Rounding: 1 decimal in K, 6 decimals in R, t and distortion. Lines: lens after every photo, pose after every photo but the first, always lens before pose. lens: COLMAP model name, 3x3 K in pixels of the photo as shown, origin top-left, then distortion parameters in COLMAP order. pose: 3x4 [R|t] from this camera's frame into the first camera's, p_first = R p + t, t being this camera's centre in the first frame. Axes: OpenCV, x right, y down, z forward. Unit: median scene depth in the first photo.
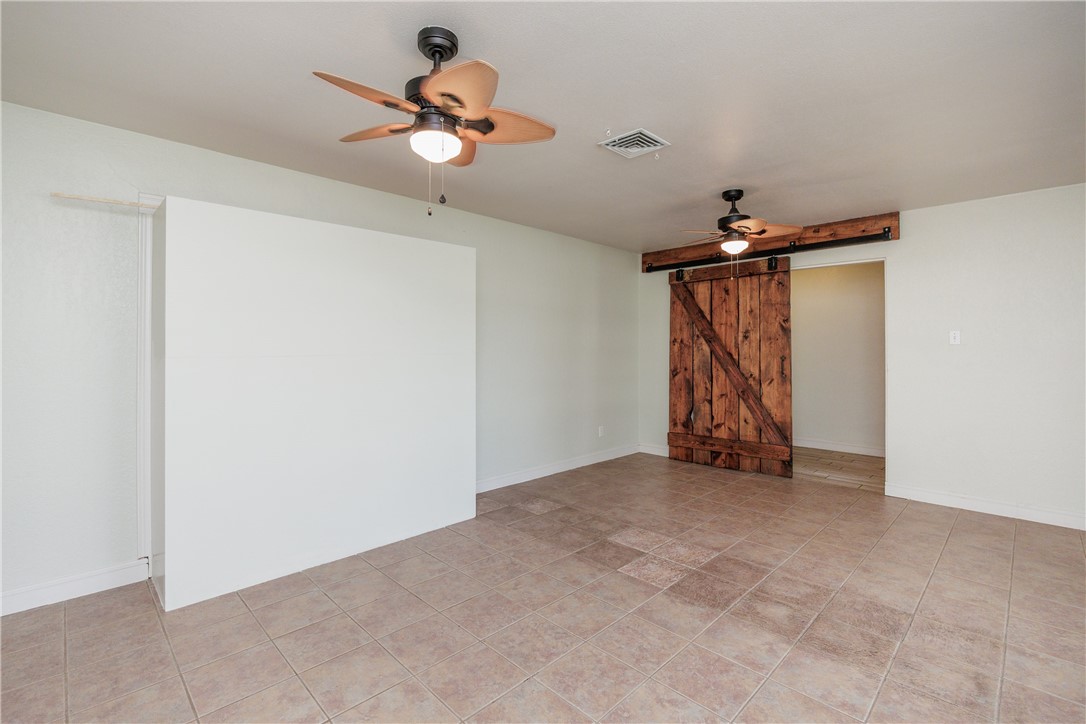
lens RADIAL K [[490.0, 0, 538.5], [0, 490.0, 347.7], [0, 0, 1]] dist [-0.005631, -0.000861]
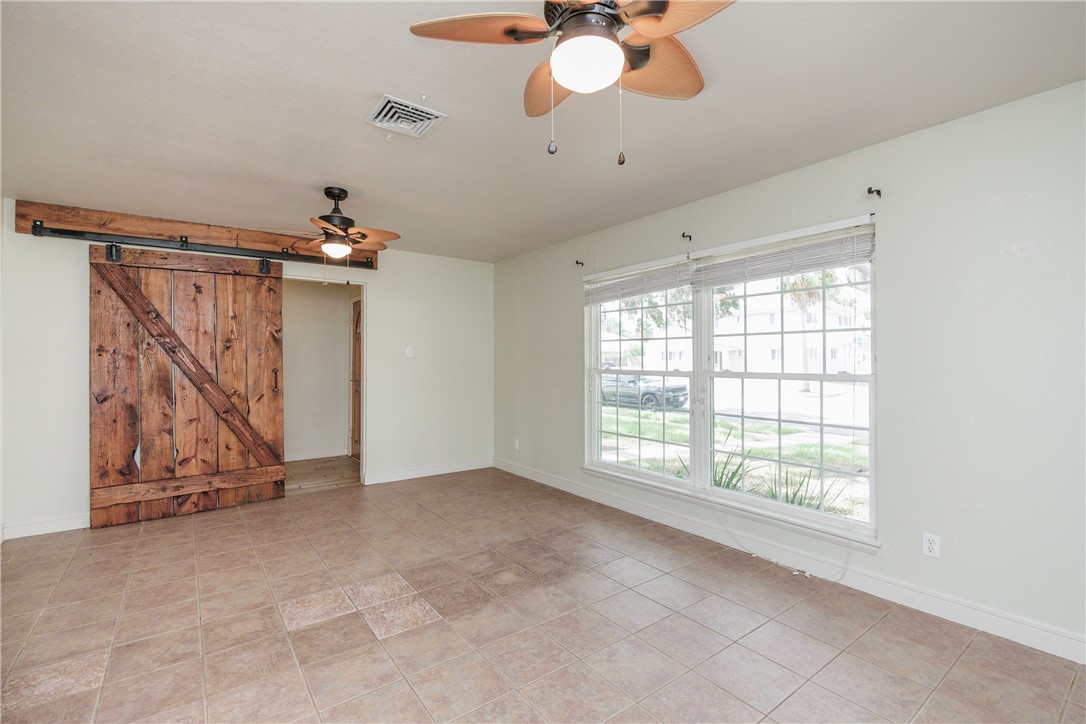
lens RADIAL K [[485.5, 0, 543.0], [0, 485.5, 362.0], [0, 0, 1]] dist [-0.006996, -0.000962]
pose [[0.133440, -0.004809, 0.991045, -0.480915], [0.000064, 0.999988, 0.004844, -0.000174], [-0.991057, -0.000583, 0.133438, 0.523562]]
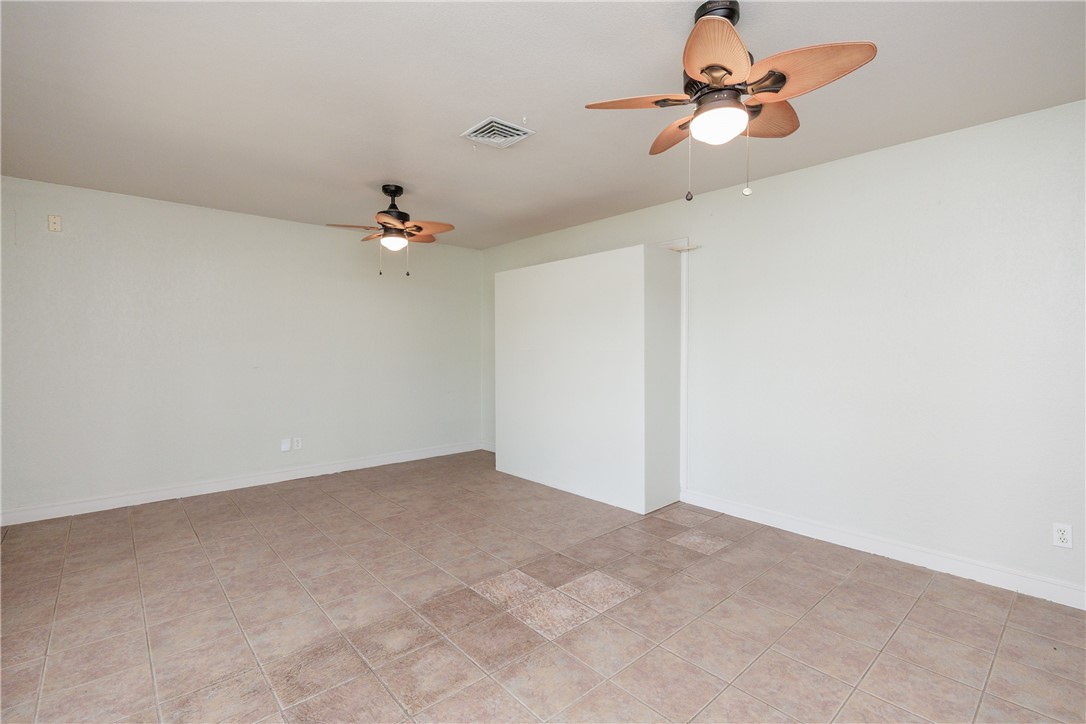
lens RADIAL K [[485.5, 0, 543.0], [0, 485.5, 362.0], [0, 0, 1]] dist [-0.006996, -0.000962]
pose [[-0.044788, 0.030480, -0.998531, 0.931229], [0.001537, 0.999535, 0.030442, 0.004852], [0.998995, -0.000172, -0.044815, 0.910087]]
